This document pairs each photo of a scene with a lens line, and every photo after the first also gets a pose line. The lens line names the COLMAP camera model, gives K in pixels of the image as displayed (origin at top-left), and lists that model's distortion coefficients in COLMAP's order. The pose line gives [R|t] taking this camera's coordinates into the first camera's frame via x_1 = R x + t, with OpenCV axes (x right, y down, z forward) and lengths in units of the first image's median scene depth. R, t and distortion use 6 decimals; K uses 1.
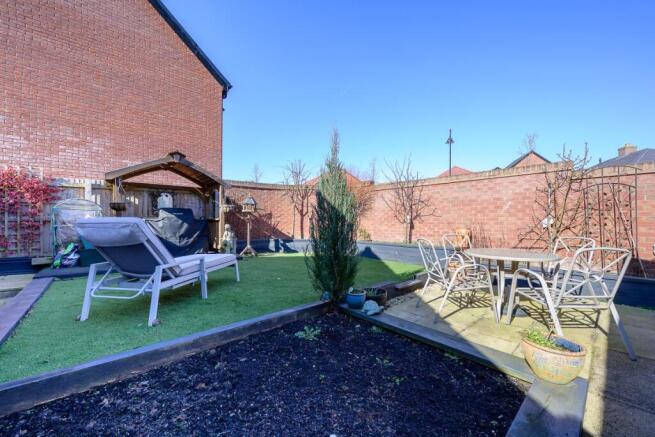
lens RADIAL K [[259.4, 0, 328.3], [0, 259.4, 220.1], [0, 0, 1]] dist [-0.007487, 0.000258]
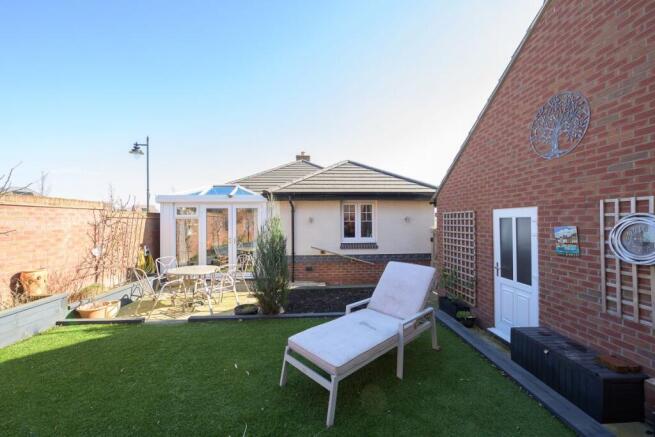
lens RADIAL K [[259.4, 0, 328.3], [0, 259.4, 220.1], [0, 0, 1]] dist [-0.007487, 0.000258]
pose [[-0.780717, 0.002678, 0.624880, -0.528725], [0.000031, 0.999991, -0.004247, -0.094483], [-0.624885, -0.003296, -0.780710, 0.906722]]
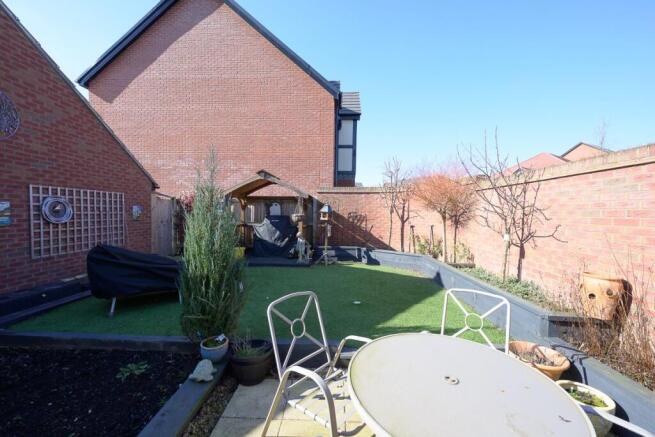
lens RADIAL K [[259.4, 0, 328.3], [0, 259.4, 220.1], [0, 0, 1]] dist [-0.007487, 0.000258]
pose [[0.713996, 0.025502, -0.699686, 0.425835], [-0.006292, 0.999530, 0.030010, -0.063522], [0.700122, -0.017025, 0.713820, 0.310044]]
